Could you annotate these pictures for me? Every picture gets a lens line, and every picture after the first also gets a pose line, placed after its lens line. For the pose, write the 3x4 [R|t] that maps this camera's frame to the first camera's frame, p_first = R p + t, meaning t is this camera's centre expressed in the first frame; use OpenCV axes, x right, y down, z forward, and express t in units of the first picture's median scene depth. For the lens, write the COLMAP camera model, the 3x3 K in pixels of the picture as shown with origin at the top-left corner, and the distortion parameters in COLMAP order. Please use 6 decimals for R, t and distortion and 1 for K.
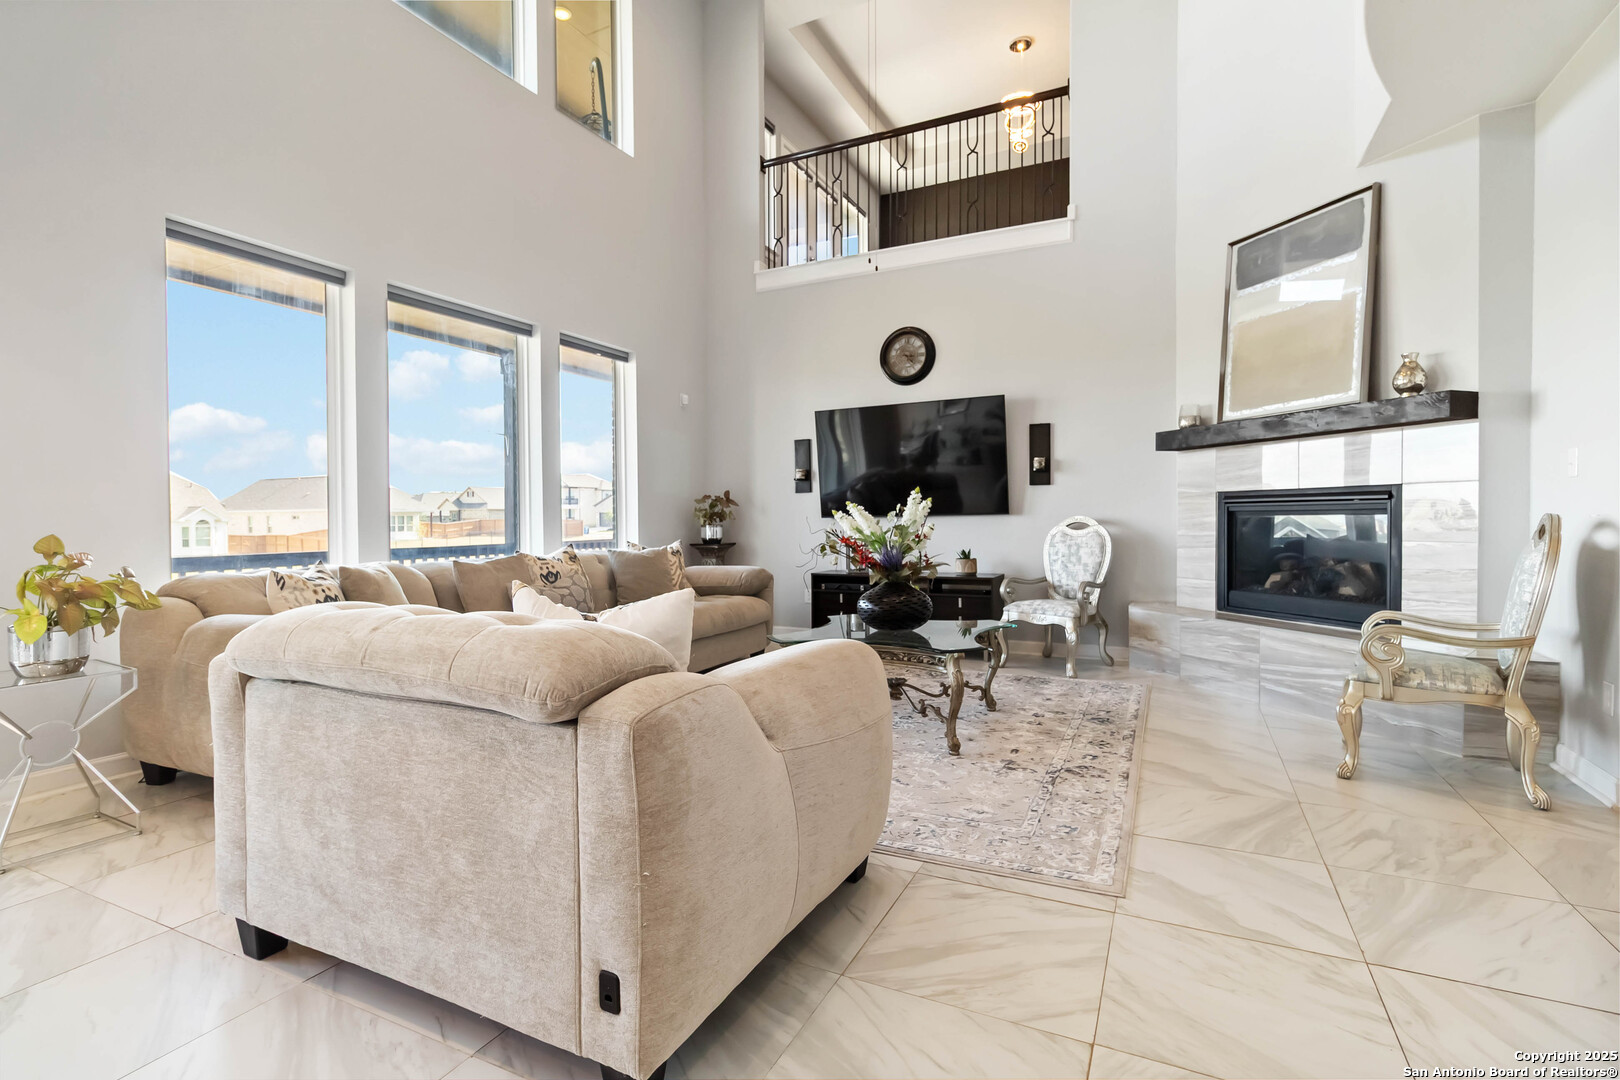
lens RADIAL K [[747.8, 0, 838.2], [0, 747.8, 539.4], [0, 0, 1]] dist [-0.000503, -0.000356]
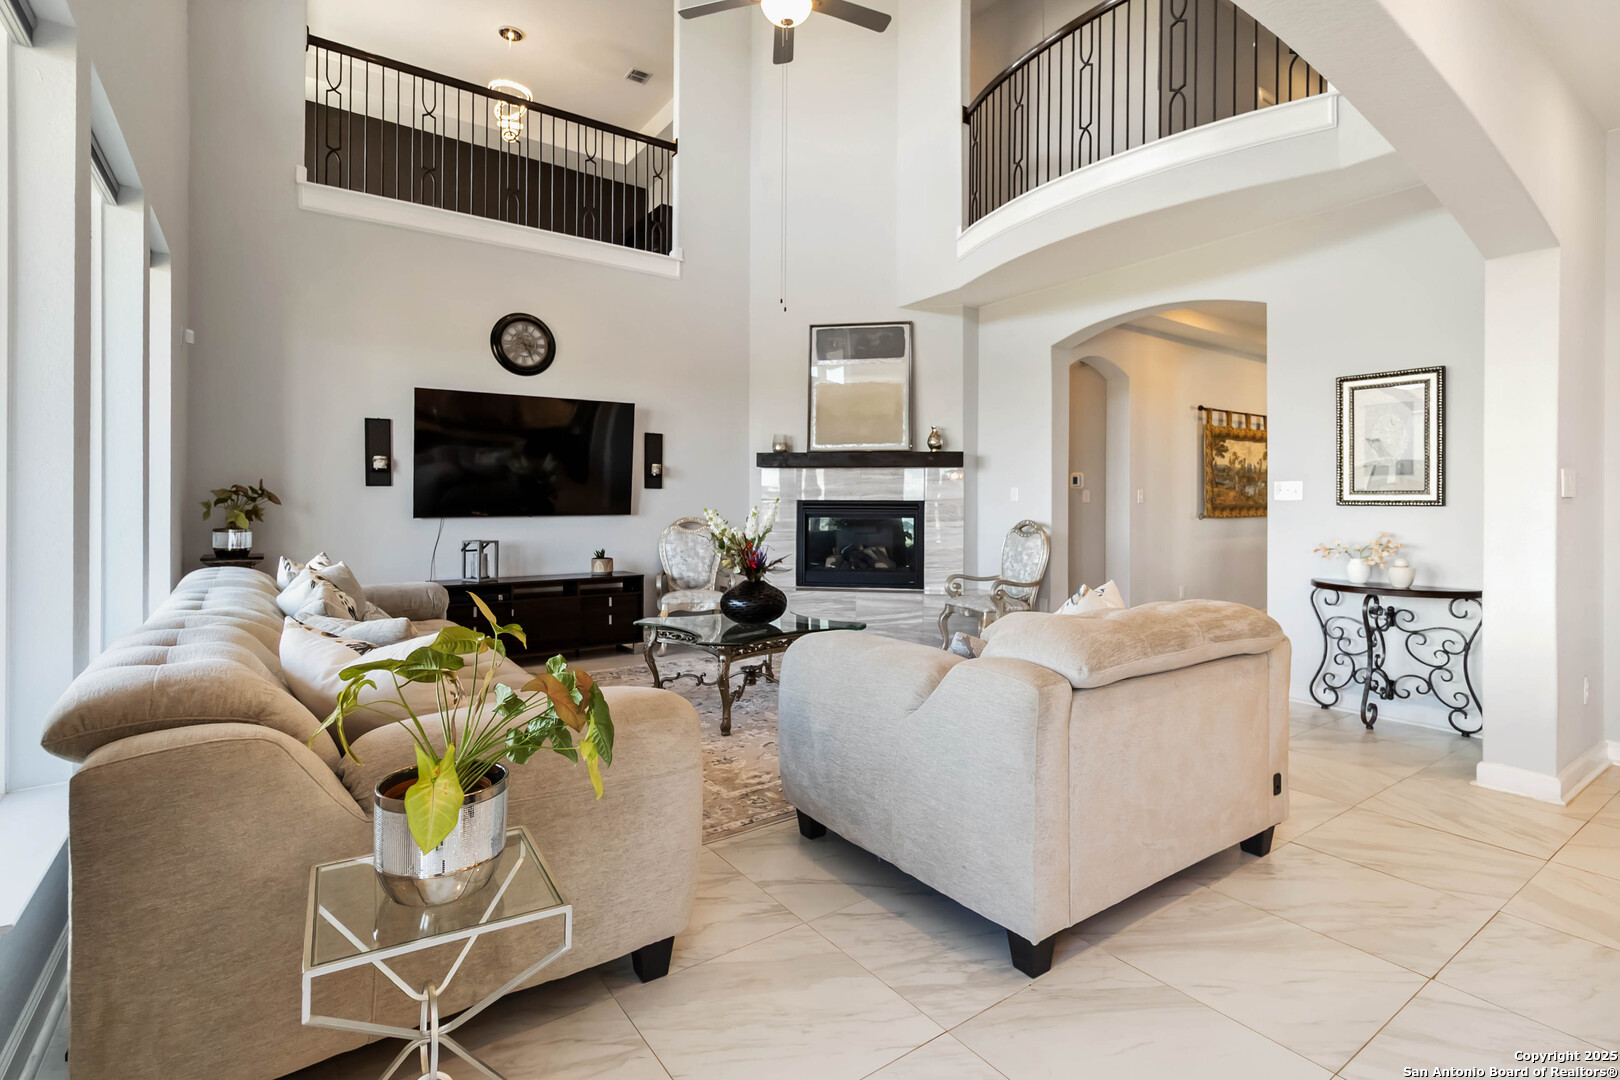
lens RADIAL K [[755.4, 0, 820.8], [0, 755.4, 514.1], [0, 0, 1]] dist [0.000705, 0.000920]
pose [[0.492657, -0.000061, 0.870223, -0.631456], [0.016501, 0.999821, -0.009271, -0.022343], [-0.870067, 0.018927, 0.492570, 0.254825]]
